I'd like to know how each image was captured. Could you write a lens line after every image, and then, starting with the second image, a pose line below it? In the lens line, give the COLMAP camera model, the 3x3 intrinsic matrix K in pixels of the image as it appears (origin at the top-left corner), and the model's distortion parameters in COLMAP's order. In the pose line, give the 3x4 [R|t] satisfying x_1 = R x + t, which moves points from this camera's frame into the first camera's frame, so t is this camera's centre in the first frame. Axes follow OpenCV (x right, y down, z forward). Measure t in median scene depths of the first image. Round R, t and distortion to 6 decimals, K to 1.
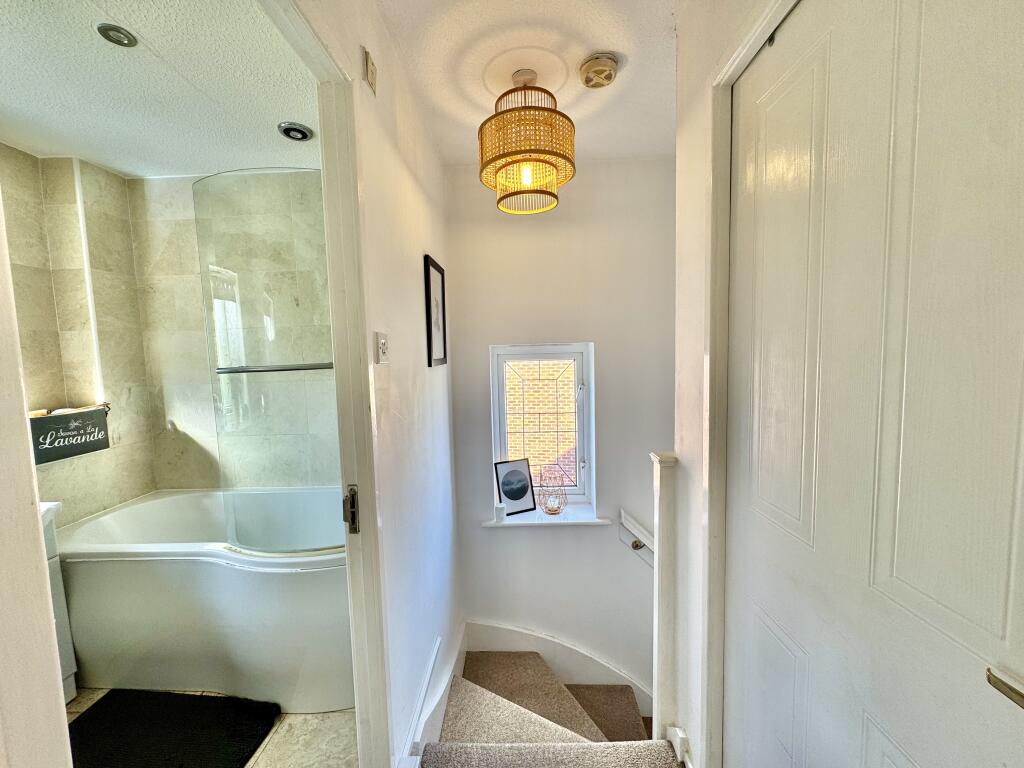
lens RADIAL K [[407.5, 0, 510.3], [0, 407.5, 384.0], [0, 0, 1]] dist [-0.000313, 0.000019]
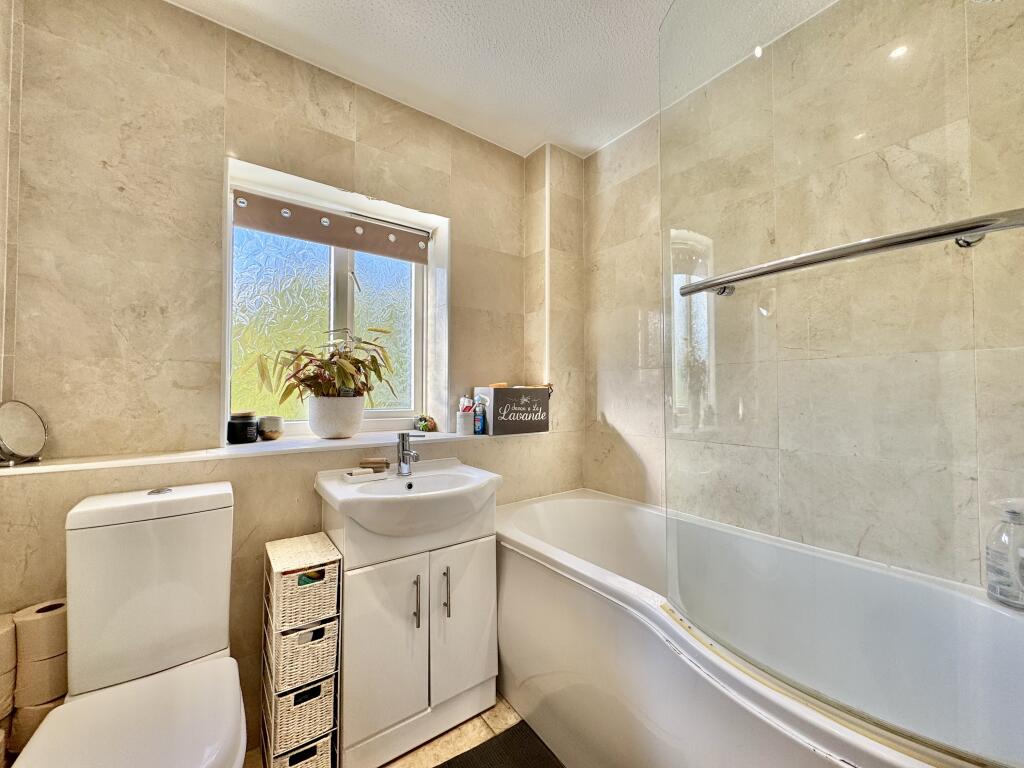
lens RADIAL K [[407.5, 0, 510.3], [0, 407.5, 384.0], [0, 0, 1]] dist [-0.000313, 0.000019]
pose [[0.612861, 0.013277, -0.790079, -0.296507], [-0.084364, 0.995243, -0.048716, 0.101716], [0.785674, 0.096510, 0.611066, 0.345076]]
